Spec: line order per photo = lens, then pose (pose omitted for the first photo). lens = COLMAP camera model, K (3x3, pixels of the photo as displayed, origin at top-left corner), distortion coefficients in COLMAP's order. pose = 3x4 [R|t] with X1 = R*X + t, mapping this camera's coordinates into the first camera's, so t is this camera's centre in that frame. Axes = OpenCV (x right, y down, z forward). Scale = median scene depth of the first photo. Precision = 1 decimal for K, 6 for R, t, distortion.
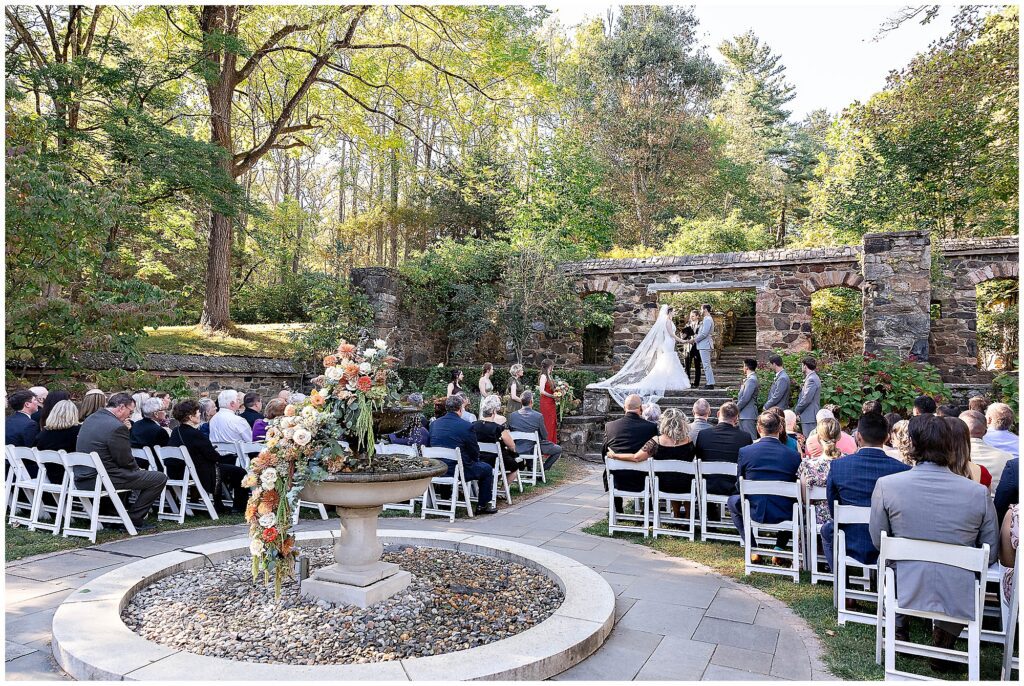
lens RADIAL K [[689.8, 0, 513.1], [0, 689.8, 343.7], [0, 0, 1]] dist [-0.002429, 0.000246]
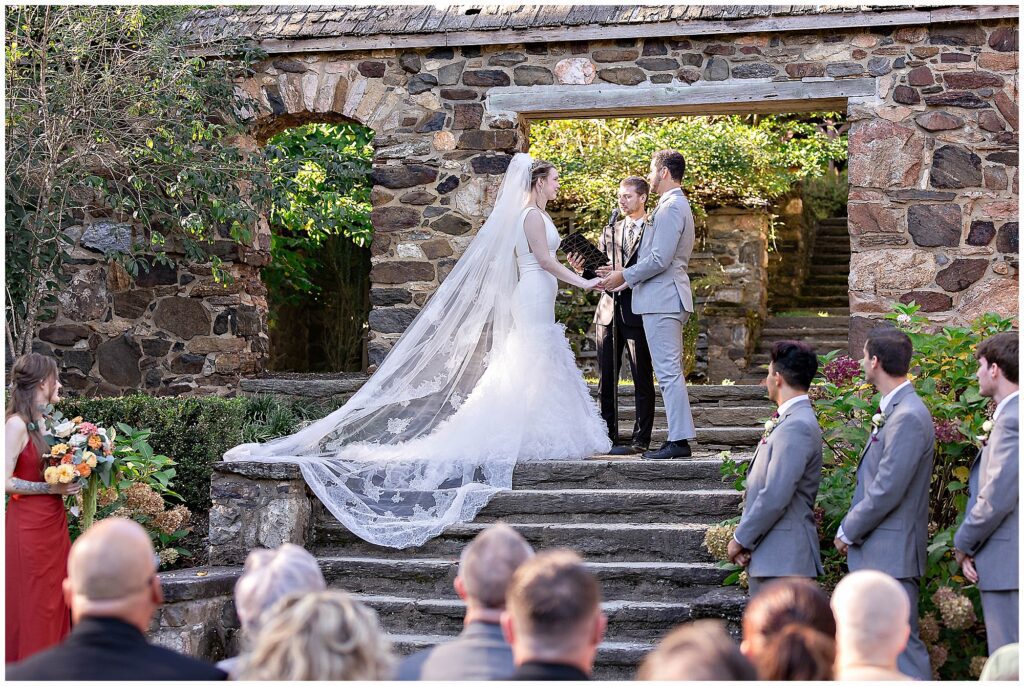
lens RADIAL K [[2121.0, 0, 512.5], [0, 2121.0, 333.5], [0, 0, 1]] dist [0.100741, 0.000000]
pose [[0.986992, -0.008164, 0.160564, 0.069835], [0.006425, 0.999915, 0.011346, 0.005147], [-0.160643, -0.010167, 0.986960, 0.141435]]
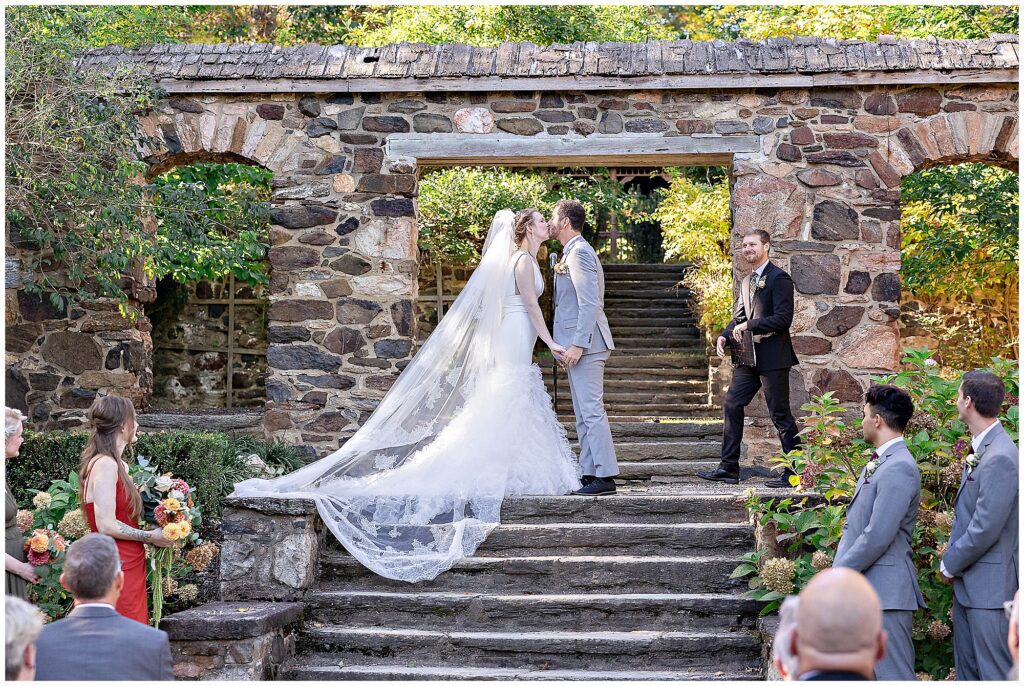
lens RADIAL K [[2011.4, 0, 512.7], [0, 2011.4, 346.4], [0, 0, 1]] dist [0.099933, 0.000000]
pose [[0.944234, 0.004968, 0.329237, -0.040036], [-0.005430, 0.999985, 0.000483, 0.003703], [-0.329229, -0.002244, 0.944247, 0.182641]]
